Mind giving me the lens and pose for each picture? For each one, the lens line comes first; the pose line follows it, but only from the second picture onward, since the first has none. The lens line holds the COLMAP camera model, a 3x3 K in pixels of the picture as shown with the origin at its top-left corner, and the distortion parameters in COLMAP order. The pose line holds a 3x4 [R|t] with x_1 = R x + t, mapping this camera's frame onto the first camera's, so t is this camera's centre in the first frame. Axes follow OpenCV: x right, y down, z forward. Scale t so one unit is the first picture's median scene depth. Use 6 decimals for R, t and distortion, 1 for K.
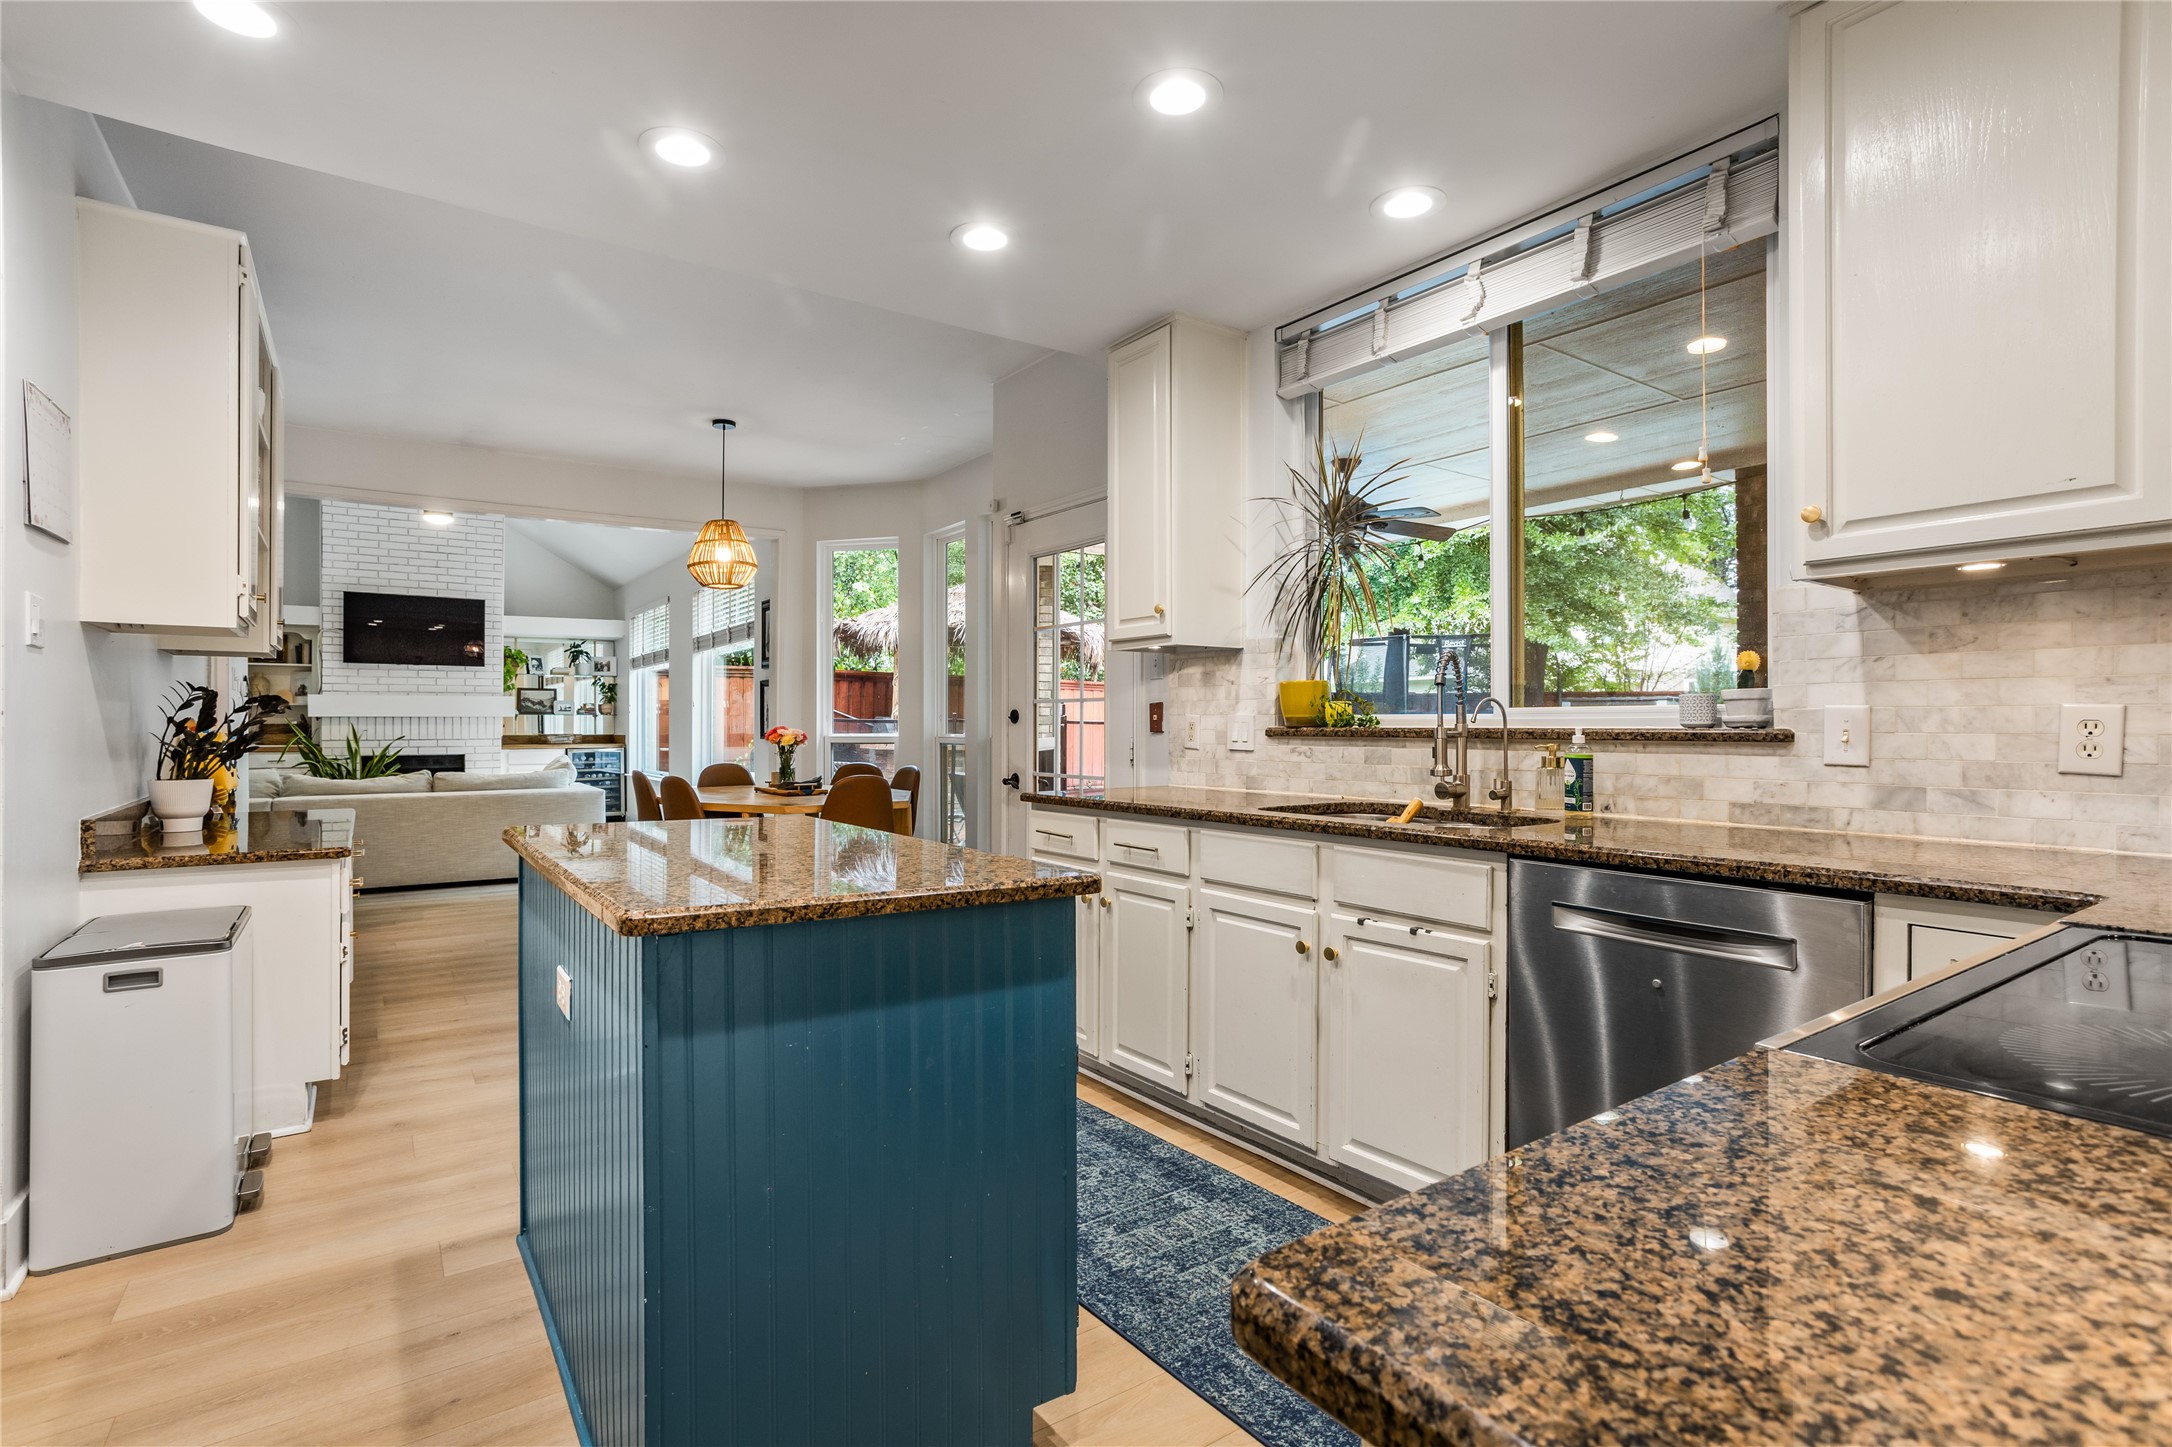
lens RADIAL K [[1076.5, 0, 1086.0], [0, 1076.5, 723.5], [0, 0, 1]] dist [-0.002086, 0.000467]
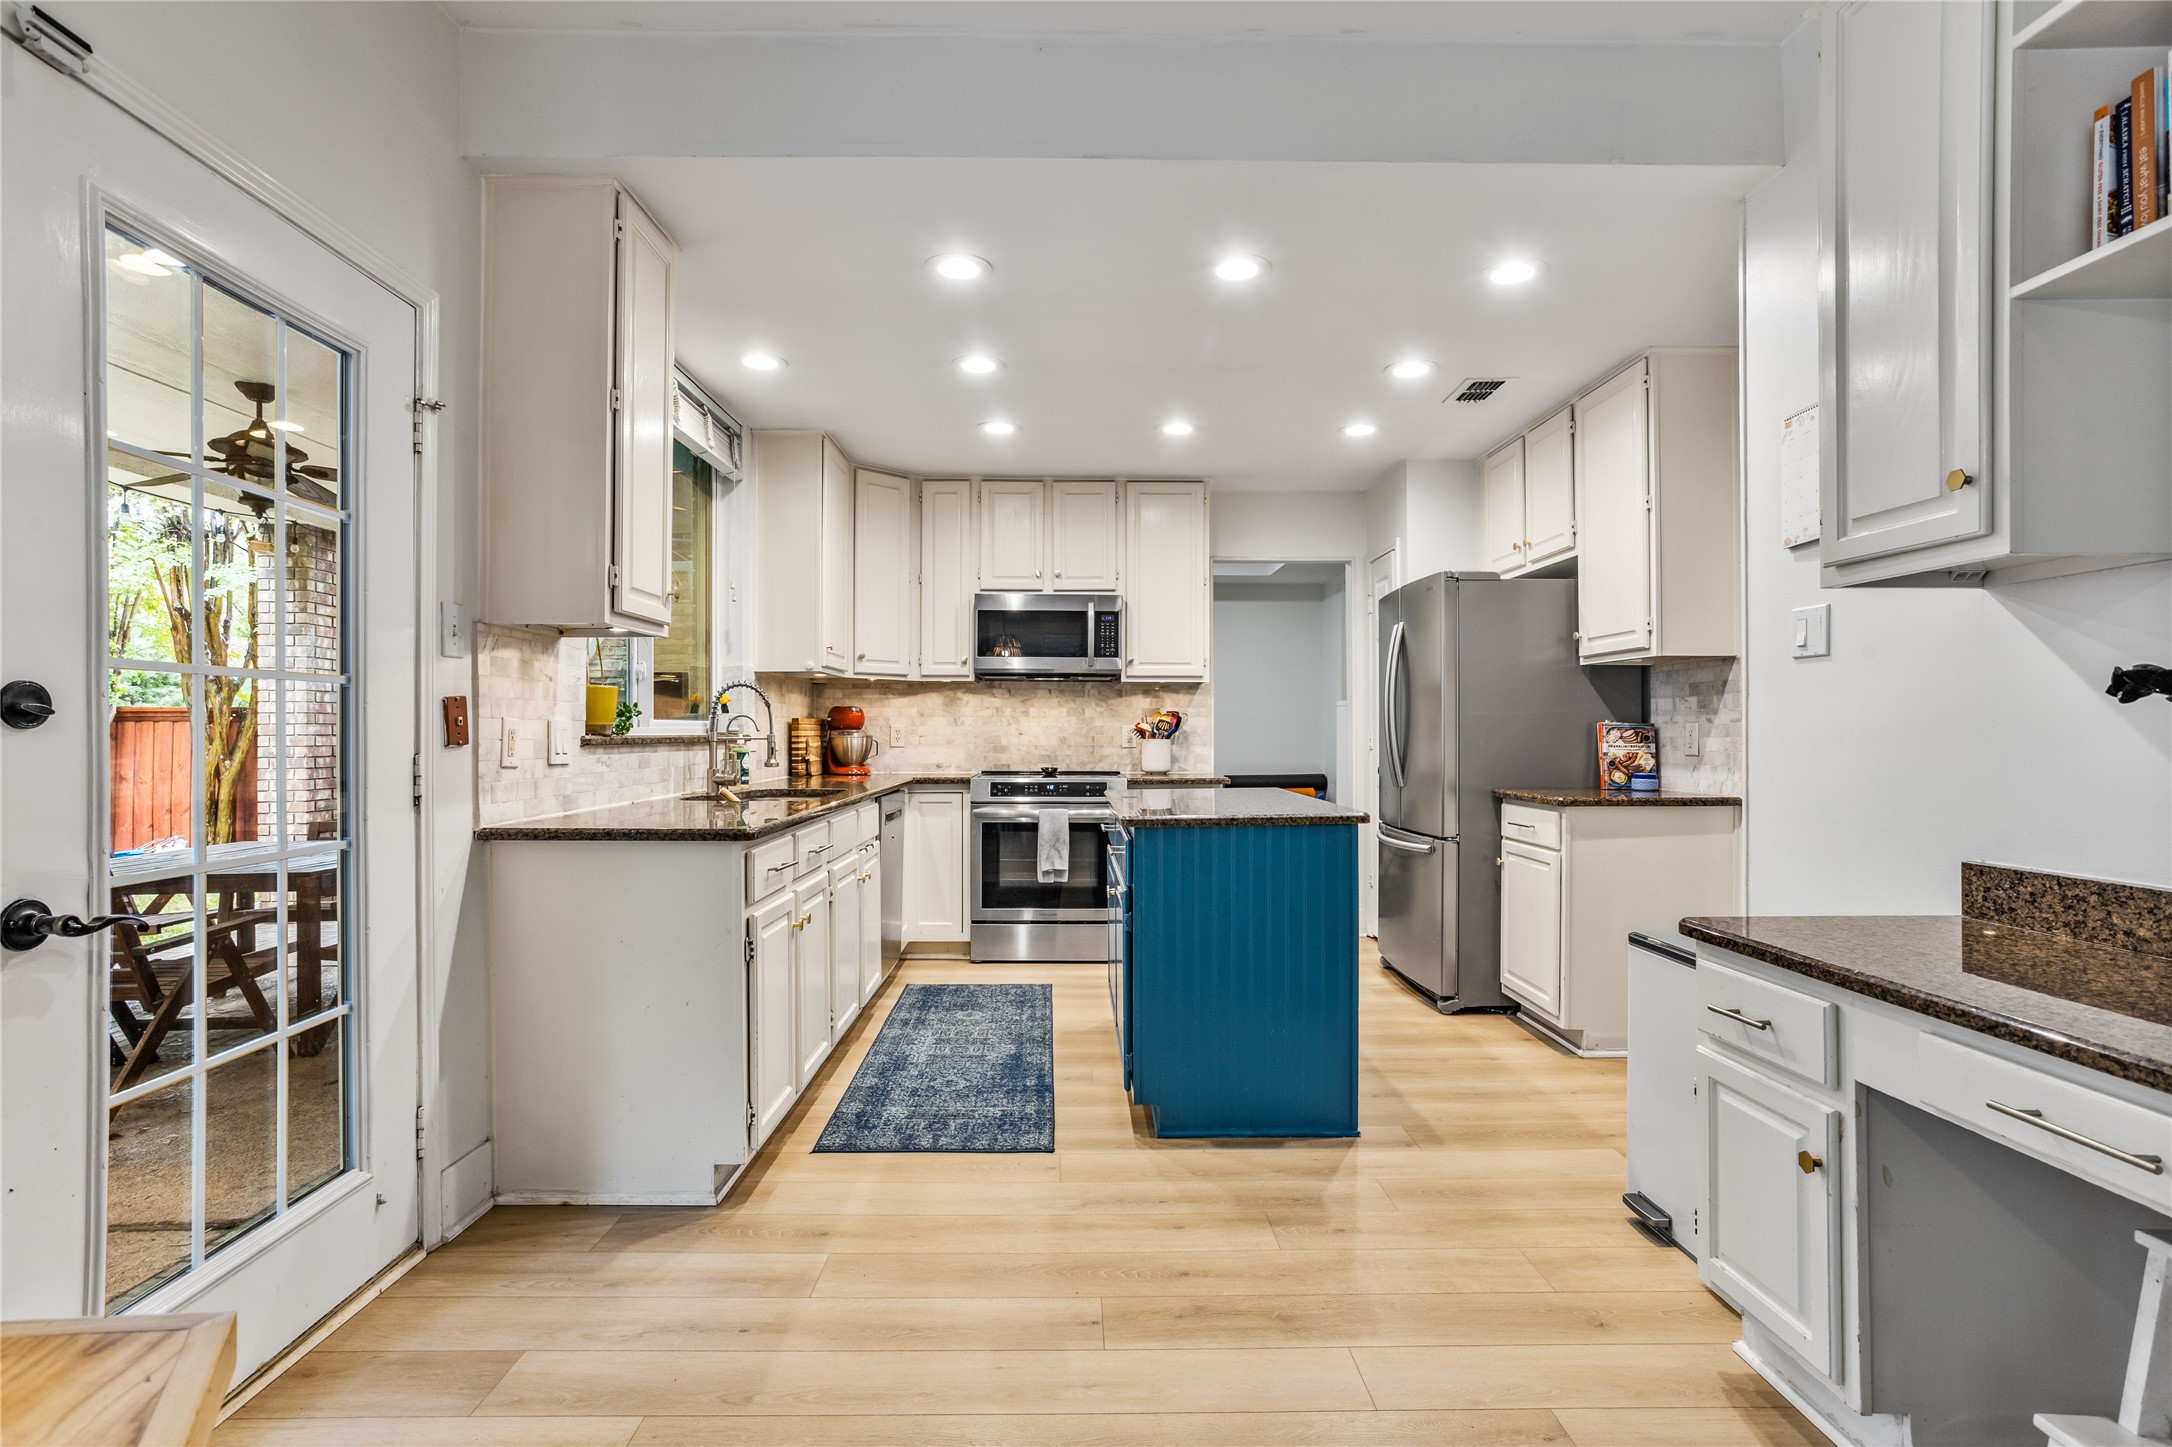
lens RADIAL K [[1053.4, 0, 1089.8], [0, 1053.4, 735.7], [0, 0, 1]] dist [-0.002786, -0.000175]
pose [[-0.825192, -0.002242, 0.564848, -0.861378], [-0.000776, 0.999996, 0.002834, 0.001511], [-0.564852, 0.001900, -0.825190, 1.956301]]
